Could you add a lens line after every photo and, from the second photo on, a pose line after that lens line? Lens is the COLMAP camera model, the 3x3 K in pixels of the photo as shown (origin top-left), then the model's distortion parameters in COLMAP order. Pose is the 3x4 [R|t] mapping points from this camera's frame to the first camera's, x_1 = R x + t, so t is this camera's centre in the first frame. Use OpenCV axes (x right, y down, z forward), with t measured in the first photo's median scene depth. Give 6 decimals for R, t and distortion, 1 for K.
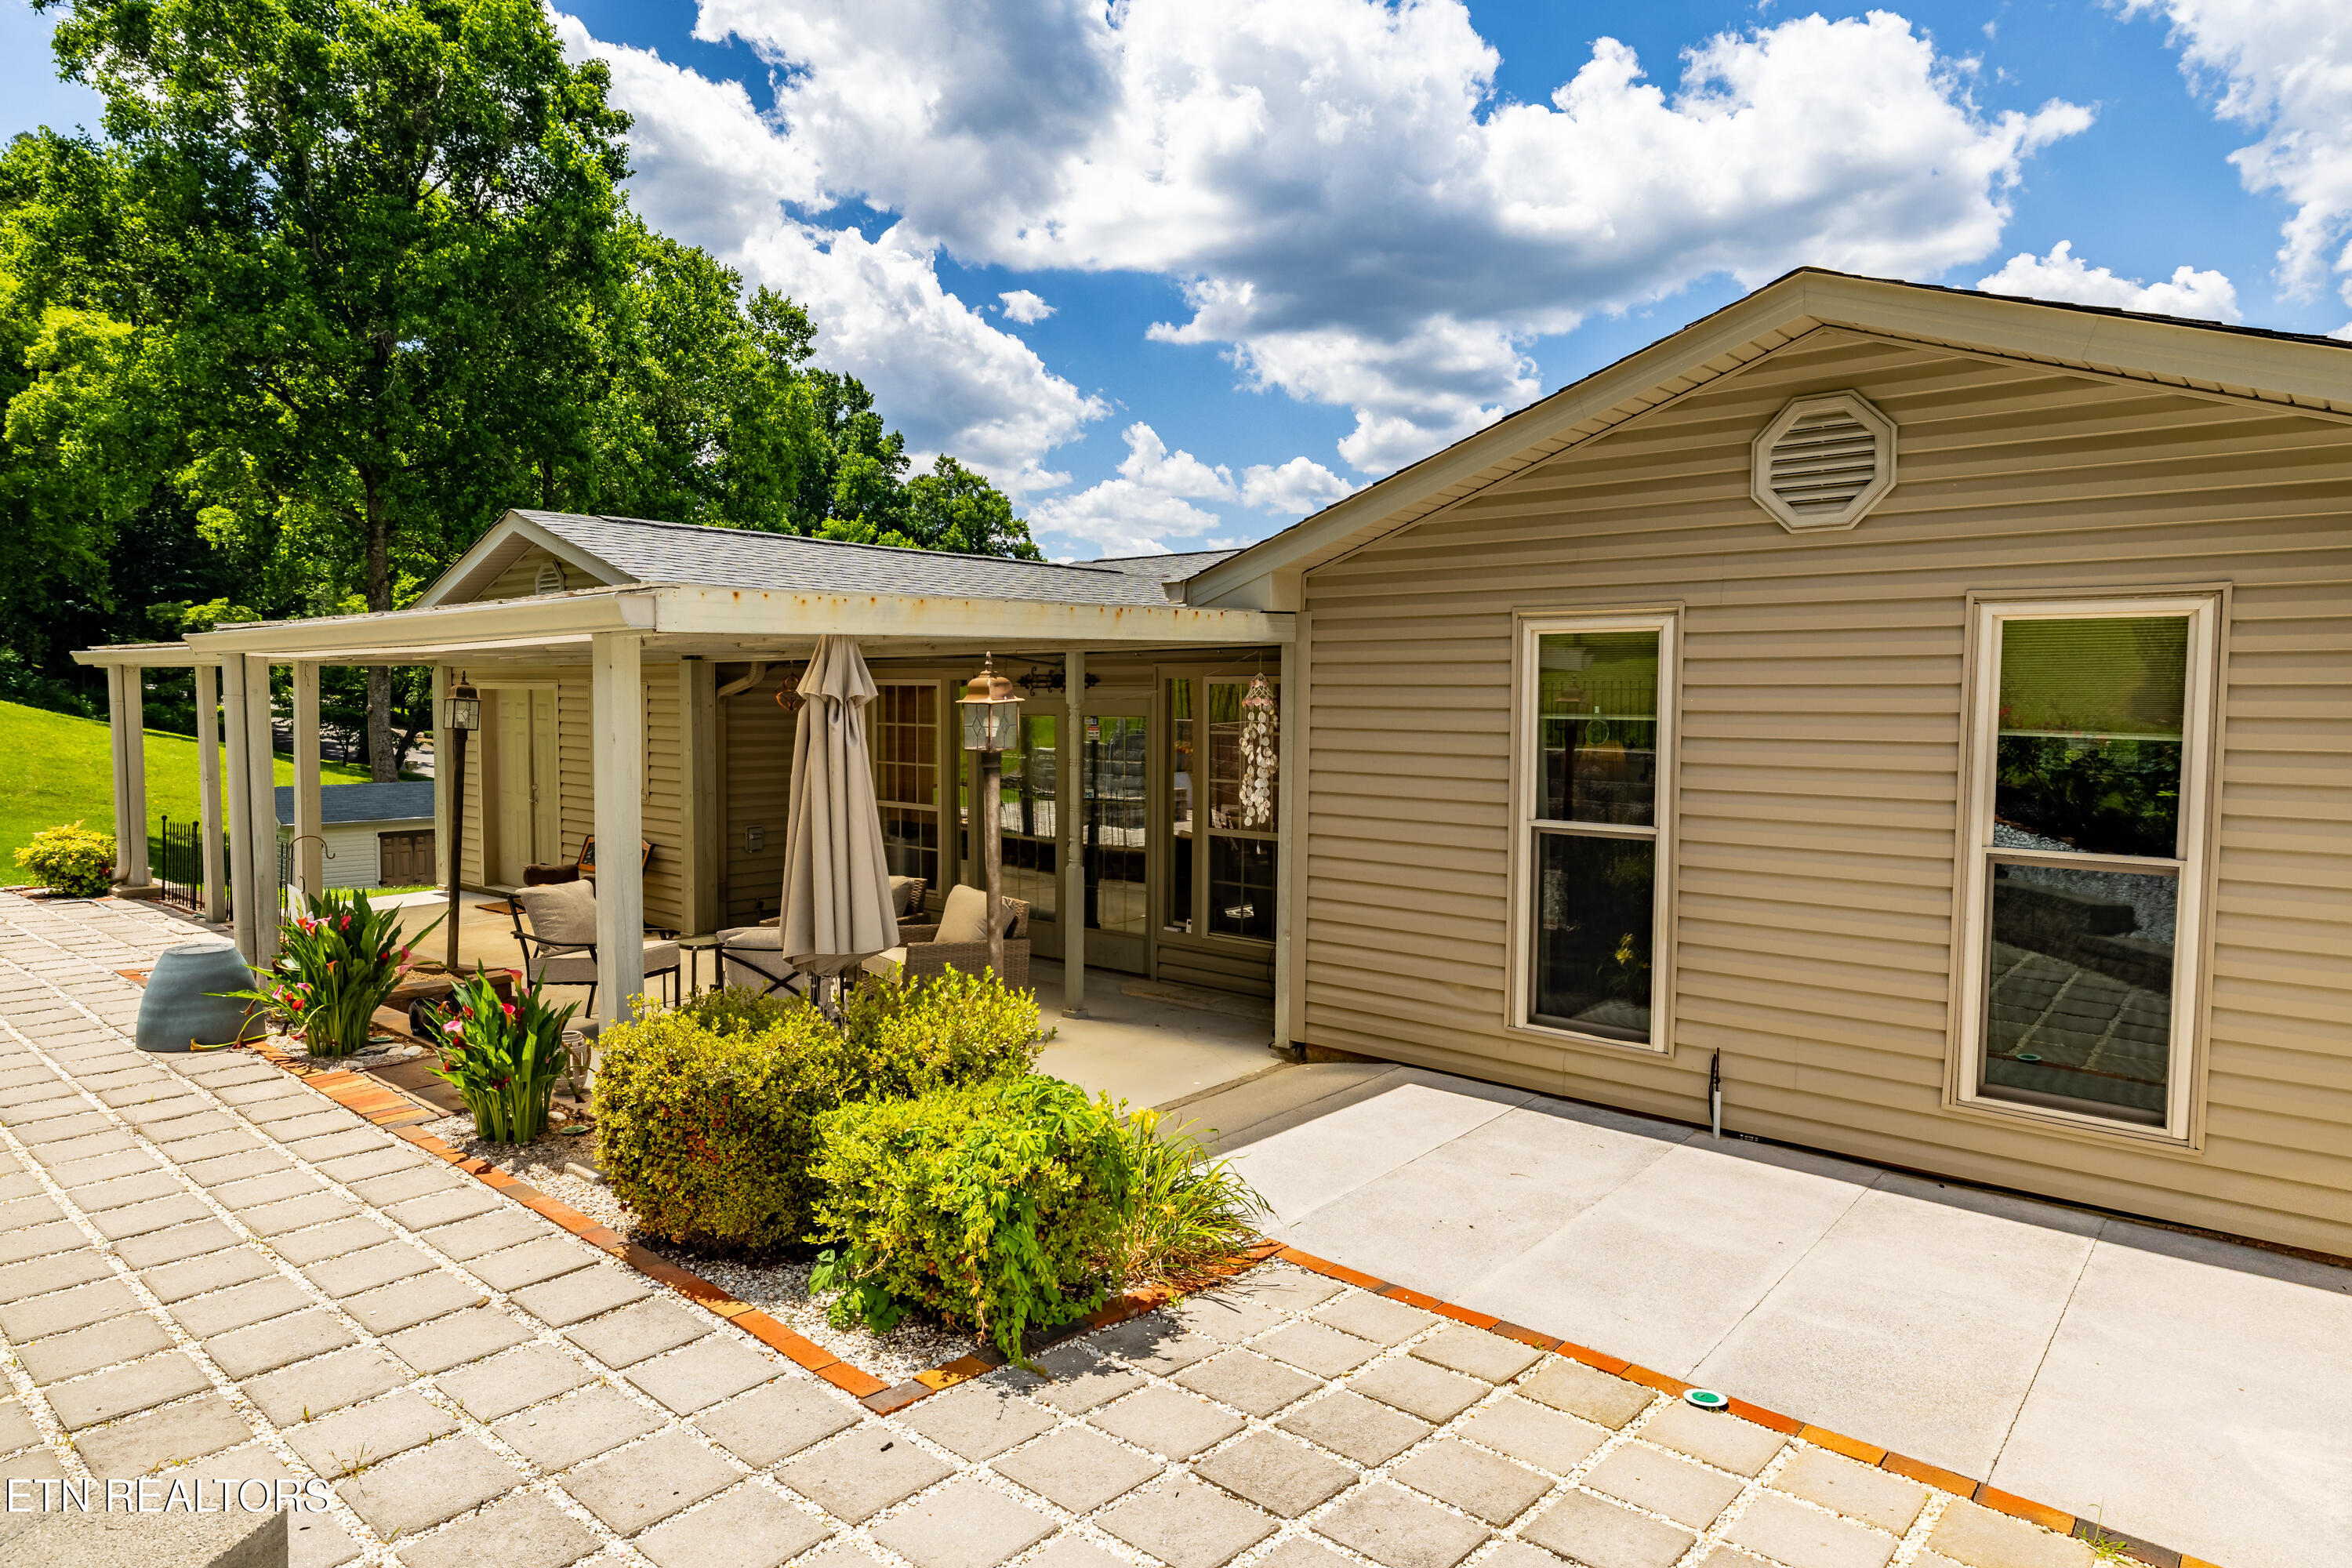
lens RADIAL K [[1341.4, 0, 1180.1], [0, 1341.4, 782.5], [0, 0, 1]] dist [-0.004443, -0.000418]
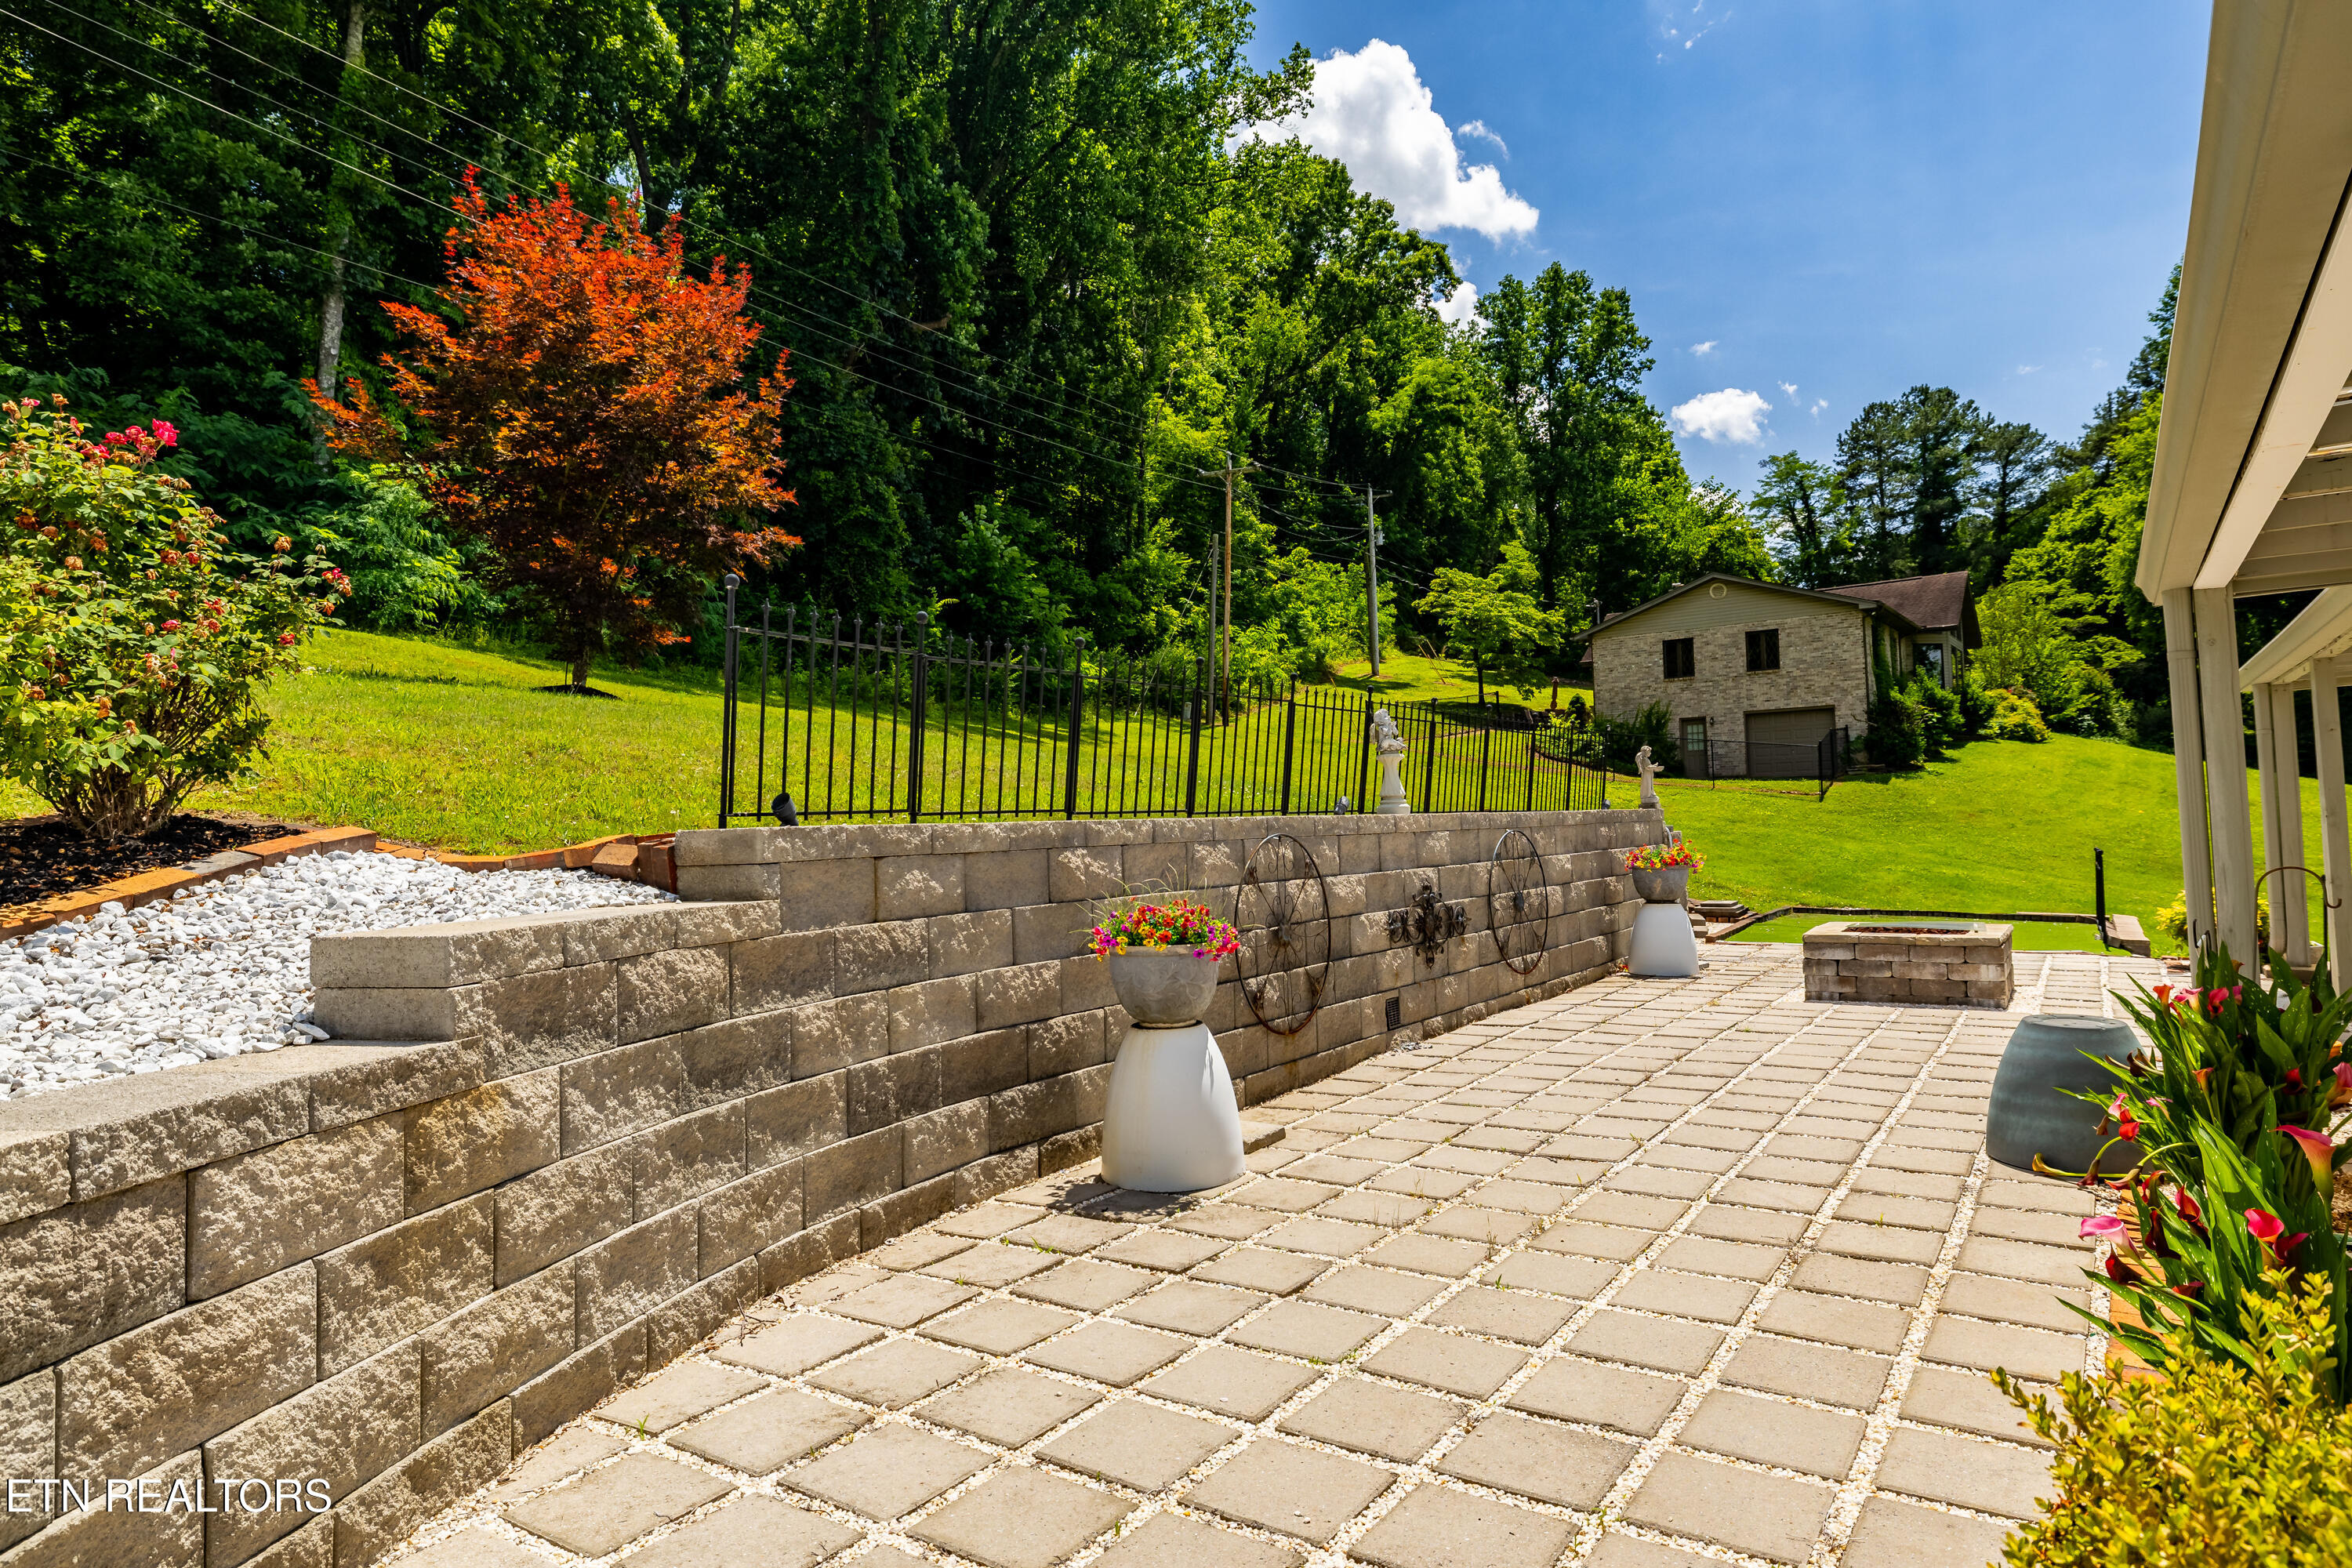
lens RADIAL K [[1341.4, 0, 1181.6], [0, 1341.4, 784.9], [0, 0, 1]] dist [-0.004443, -0.000418]
pose [[0.132740, -0.040228, -0.990334, -0.153471], [-0.044083, 0.997948, -0.046446, 0.072678], [0.990170, 0.049822, 0.130694, 0.643159]]
